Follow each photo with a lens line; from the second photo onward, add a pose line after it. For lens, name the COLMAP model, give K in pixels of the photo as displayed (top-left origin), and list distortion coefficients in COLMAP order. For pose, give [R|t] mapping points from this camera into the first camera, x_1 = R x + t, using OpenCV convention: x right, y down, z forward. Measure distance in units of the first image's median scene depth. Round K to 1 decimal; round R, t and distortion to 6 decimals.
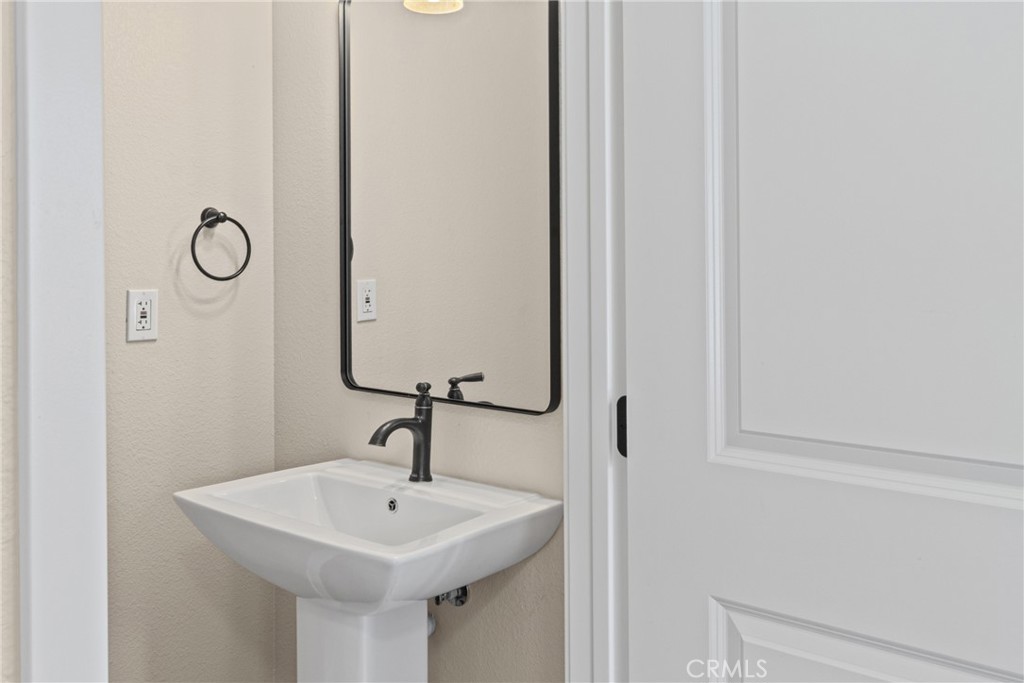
lens RADIAL K [[979.0, 0, 512.0], [0, 979.0, 341.5], [0, 0, 1]] dist [0.007691, 0.005503]
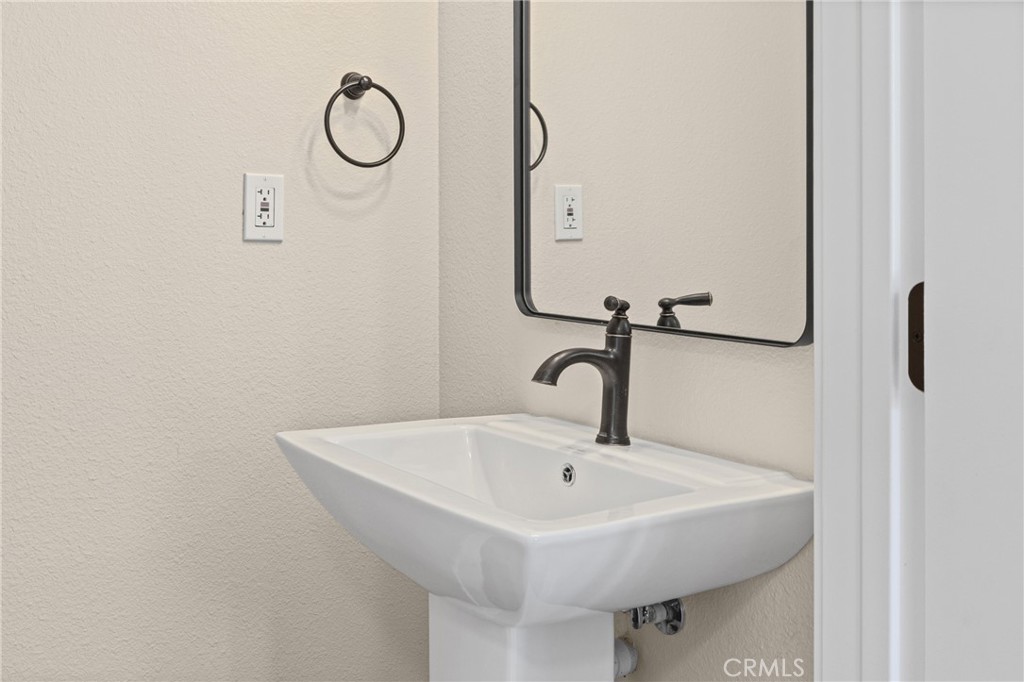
lens RADIAL K [[961.6, 0, 512.0], [0, 961.6, 341.0], [0, 0, 1]] dist [-0.011803, -0.002163]
pose [[0.943956, 0.017030, -0.329633, 0.062758], [-0.033851, 0.998397, -0.045358, 0.103722], [0.328332, 0.053974, 0.943019, 0.333919]]
